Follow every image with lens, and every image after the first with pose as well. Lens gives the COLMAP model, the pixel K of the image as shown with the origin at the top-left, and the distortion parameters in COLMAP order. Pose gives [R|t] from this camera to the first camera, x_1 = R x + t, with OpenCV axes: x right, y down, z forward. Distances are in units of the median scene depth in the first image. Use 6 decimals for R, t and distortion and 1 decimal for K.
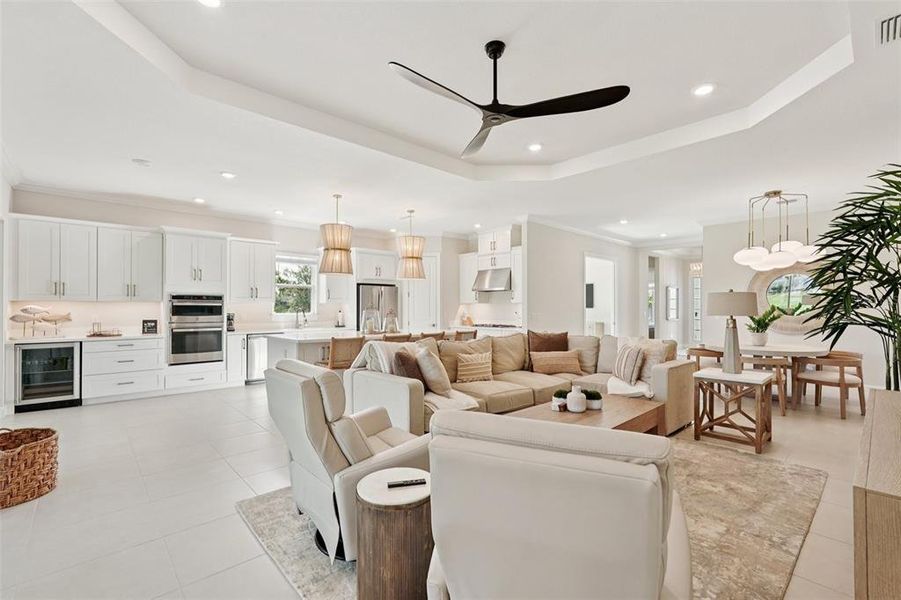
lens RADIAL K [[400.2, 0, 451.1], [0, 400.2, 302.4], [0, 0, 1]] dist [-0.013716, 0.001563]
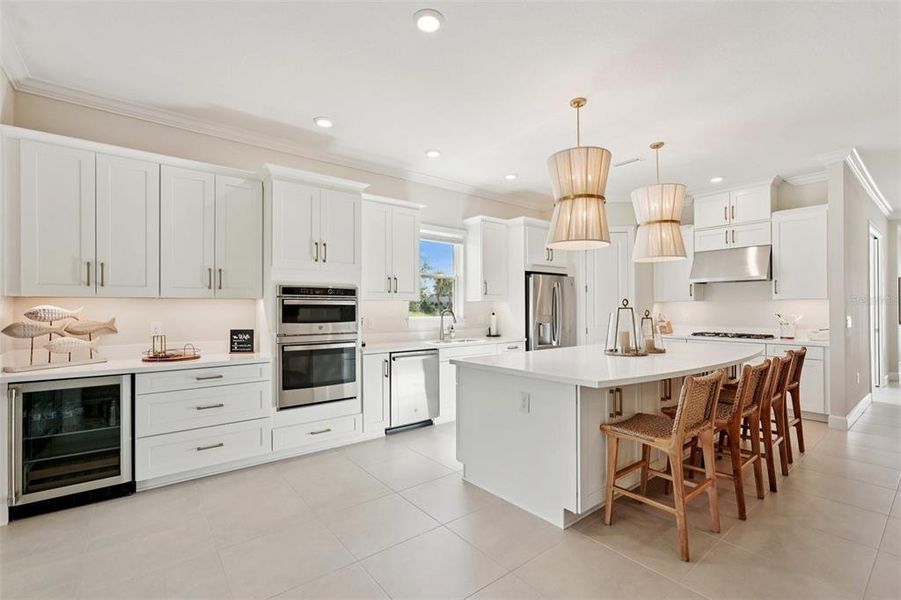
lens RADIAL K [[400.2, 0, 449.7], [0, 400.2, 304.2], [0, 0, 1]] dist [-0.013716, 0.001563]
pose [[0.996621, -0.003516, -0.082067, -0.412113], [0.003744, 0.999990, 0.002619, 0.006003], [0.082057, -0.002917, 0.996623, 0.444686]]
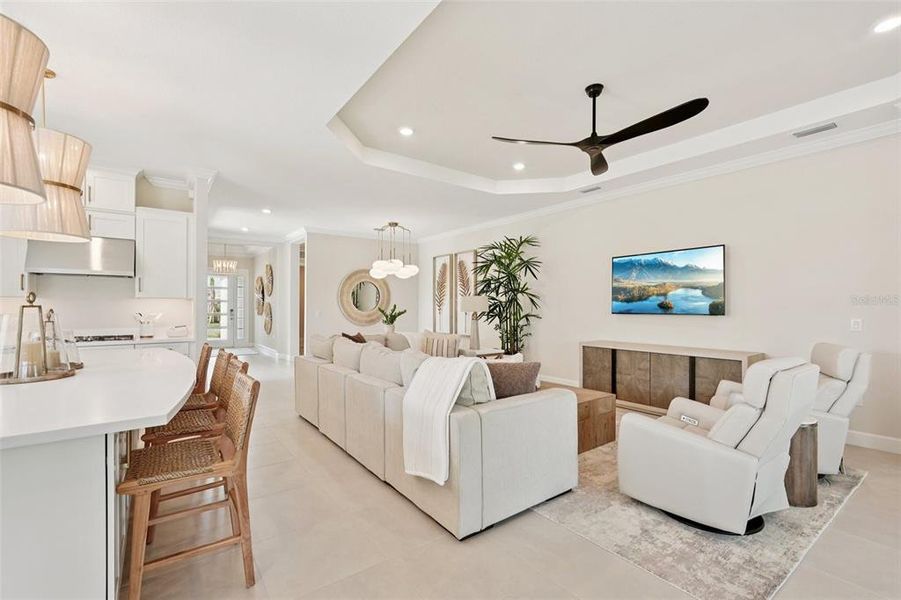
lens RADIAL K [[400.2, 0, 450.1], [0, 400.2, 308.5], [0, 0, 1]] dist [-0.013716, 0.001563]
pose [[0.109605, -0.006033, 0.993957, -0.530290], [-0.013029, 0.999887, 0.007506, 0.008231], [-0.993890, -0.013773, 0.109514, 0.619226]]
